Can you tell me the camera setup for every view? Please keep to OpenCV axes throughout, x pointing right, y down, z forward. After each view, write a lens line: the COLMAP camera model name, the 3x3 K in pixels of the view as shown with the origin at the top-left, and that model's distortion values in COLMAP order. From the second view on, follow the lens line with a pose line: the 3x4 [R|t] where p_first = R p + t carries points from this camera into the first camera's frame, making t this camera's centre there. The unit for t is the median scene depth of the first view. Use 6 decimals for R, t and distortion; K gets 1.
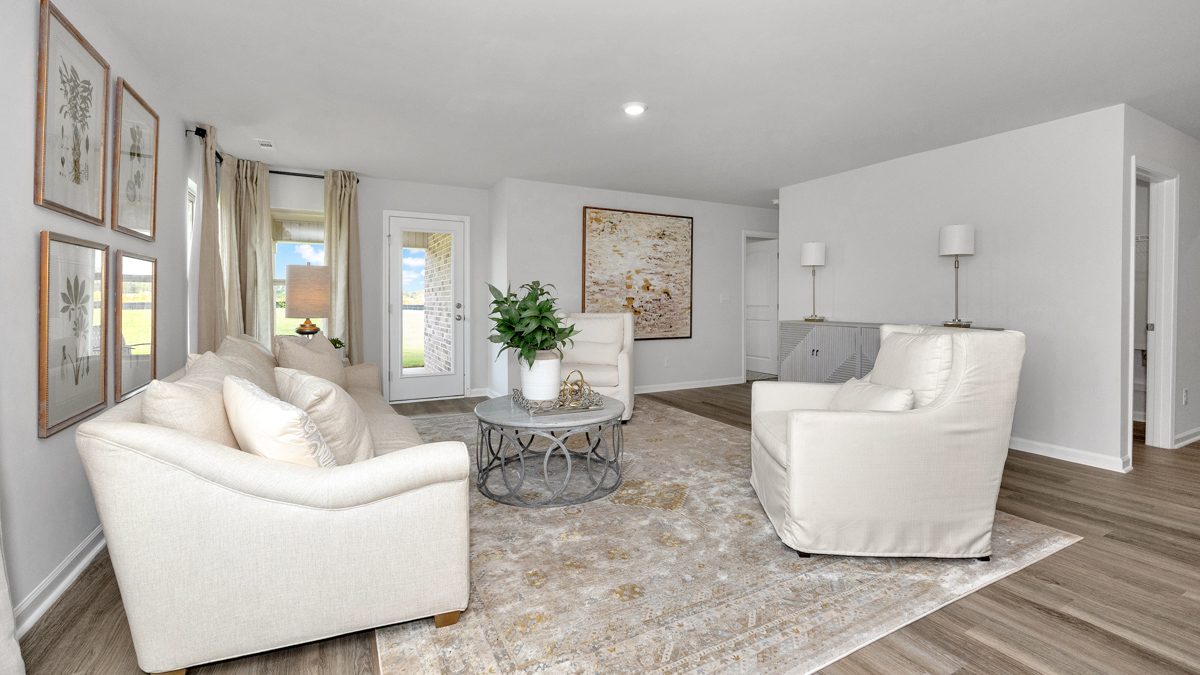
lens RADIAL K [[497.1, 0, 594.4], [0, 497.1, 317.4], [0, 0, 1]] dist [-0.000716, 0.000160]
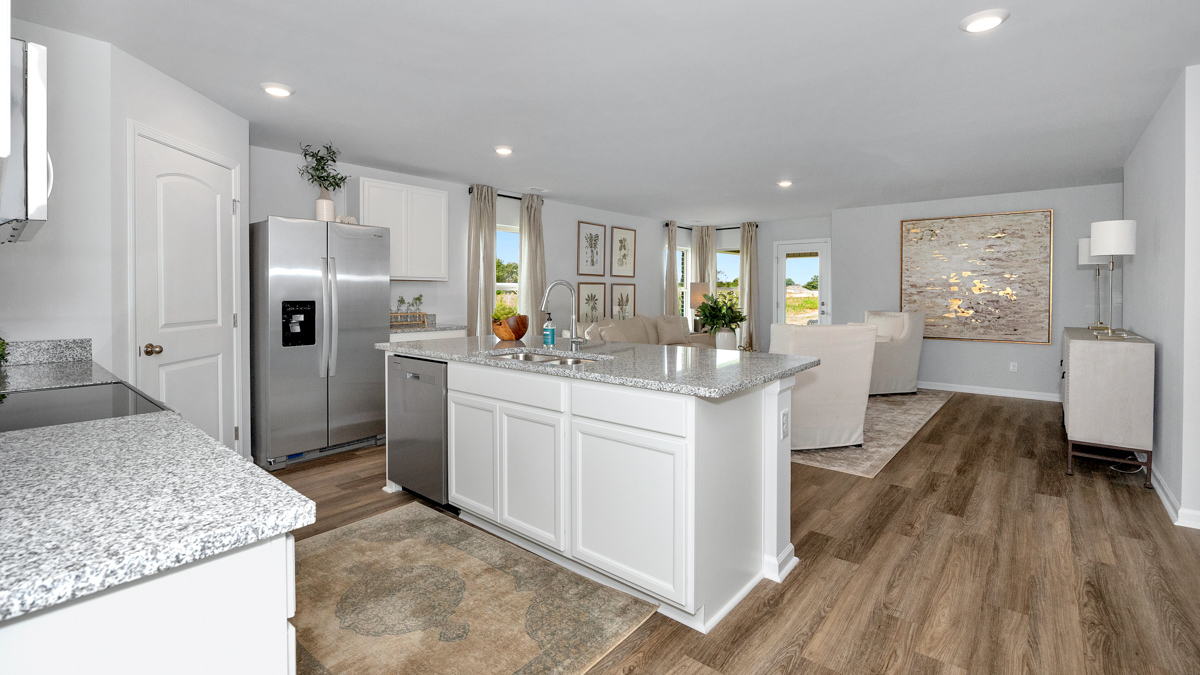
lens RADIAL K [[528.7, 0, 596.3], [0, 528.7, 296.9], [0, 0, 1]] dist [-0.000351, 0.000021]
pose [[0.372961, 0.006207, -0.927826, 0.849275], [-0.032676, 0.999445, -0.006449, -0.012402], [0.927272, 0.032723, 0.372957, -0.119025]]
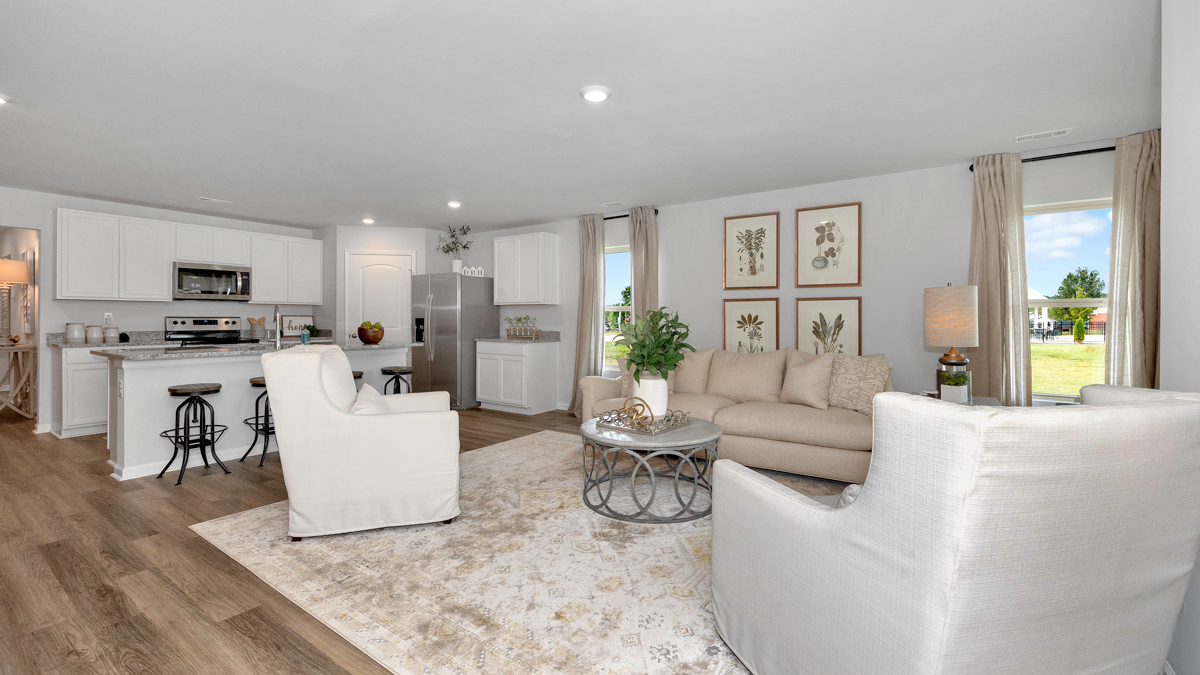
lens RADIAL K [[497.1, 0, 594.4], [0, 497.1, 317.4], [0, 0, 1]] dist [-0.000716, 0.000160]
pose [[-0.889402, -0.003423, -0.457113, 0.274480], [-0.018785, 0.999401, 0.029065, -0.043155], [0.456740, 0.034438, -0.888934, 1.013505]]
